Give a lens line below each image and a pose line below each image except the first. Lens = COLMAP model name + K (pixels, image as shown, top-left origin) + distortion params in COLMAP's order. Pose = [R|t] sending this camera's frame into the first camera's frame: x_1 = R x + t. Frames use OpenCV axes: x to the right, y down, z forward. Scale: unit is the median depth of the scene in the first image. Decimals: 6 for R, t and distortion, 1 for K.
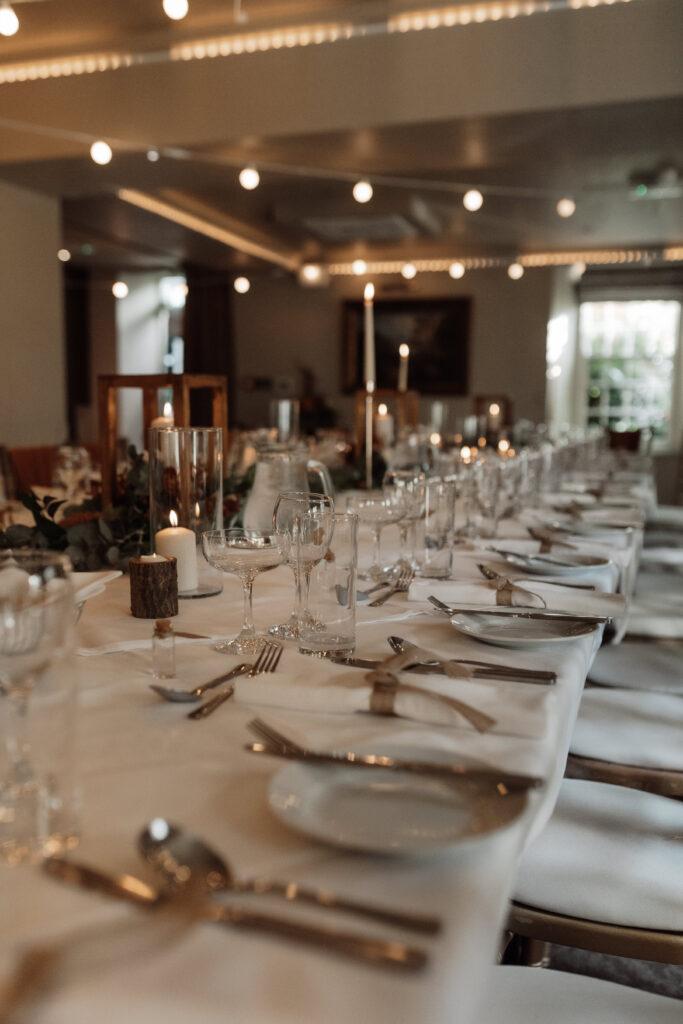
lens RADIAL K [[1008.2, 0, 341.3], [0, 1008.2, 512.8], [0, 0, 1]] dist [-0.000323, 0.000000]
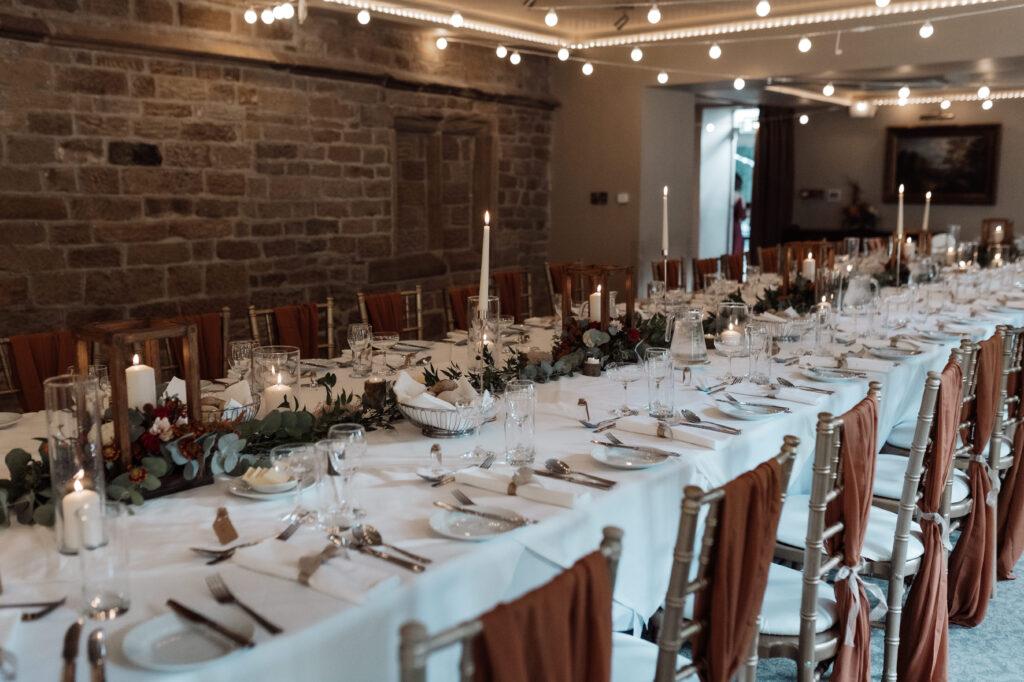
lens RADIAL K [[1008.2, 0, 511.2], [0, 1008.2, 332.7], [0, 0, 1]] dist [-0.000323, 0.000000]
pose [[0.940380, 0.042828, -0.337420, -0.004766], [-0.029187, 0.998542, 0.045399, -0.000837], [0.338872, -0.032844, 0.940259, -0.394866]]
